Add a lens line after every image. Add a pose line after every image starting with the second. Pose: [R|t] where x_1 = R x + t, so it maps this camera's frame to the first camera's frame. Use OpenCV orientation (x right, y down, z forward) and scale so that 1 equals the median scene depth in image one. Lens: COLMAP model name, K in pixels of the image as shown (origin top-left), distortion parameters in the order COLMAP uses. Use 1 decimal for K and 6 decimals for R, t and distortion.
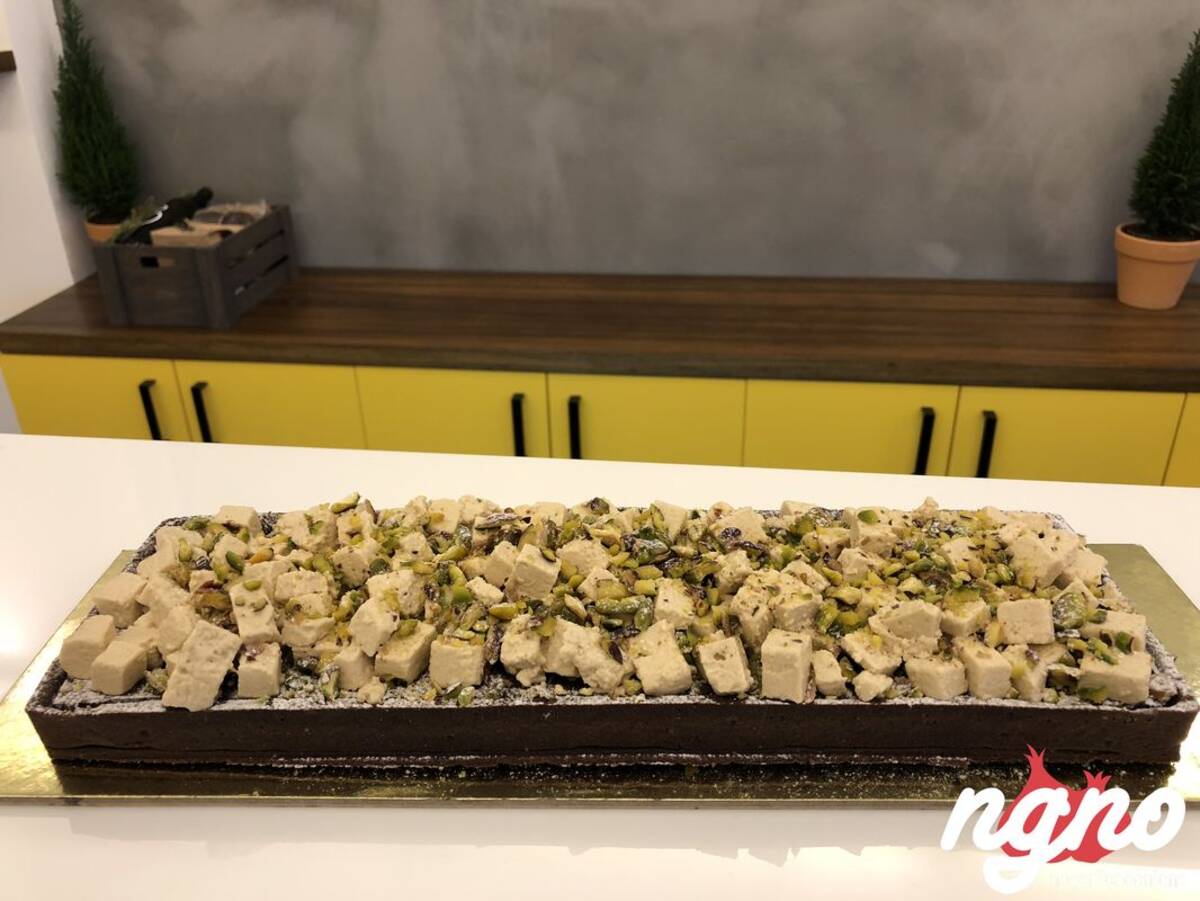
lens RADIAL K [[1009.7, 0, 598.5], [0, 1009.7, 450.1], [0, 0, 1]] dist [0.034228, -0.057092]
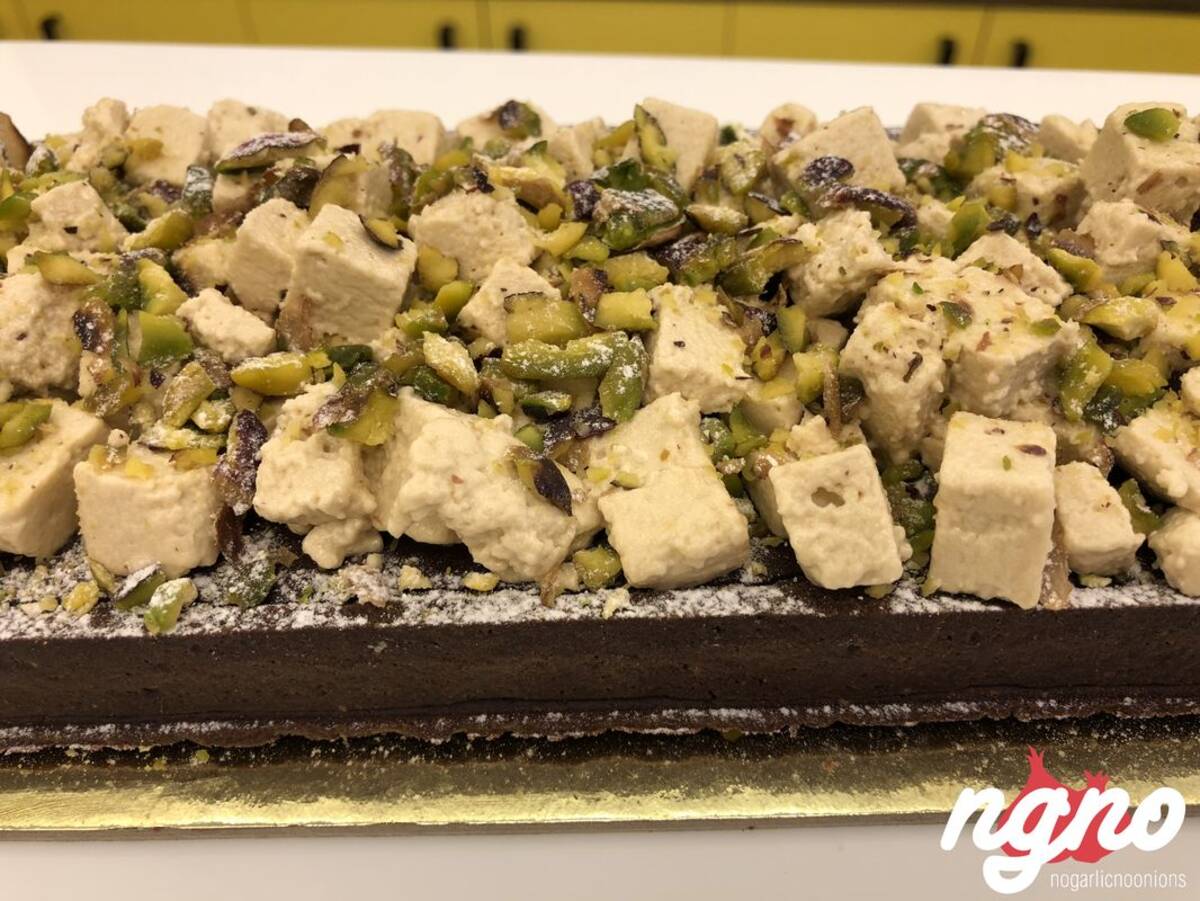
lens RADIAL K [[1009.7, 0, 587.8], [0, 1009.7, 427.1], [0, 0, 1]] dist [0.034228, -0.057092]
pose [[0.999448, -0.022482, 0.024441, 0.020909], [0.014350, 0.956098, 0.292695, 0.064921], [-0.029948, -0.292182, 0.955894, 0.622672]]
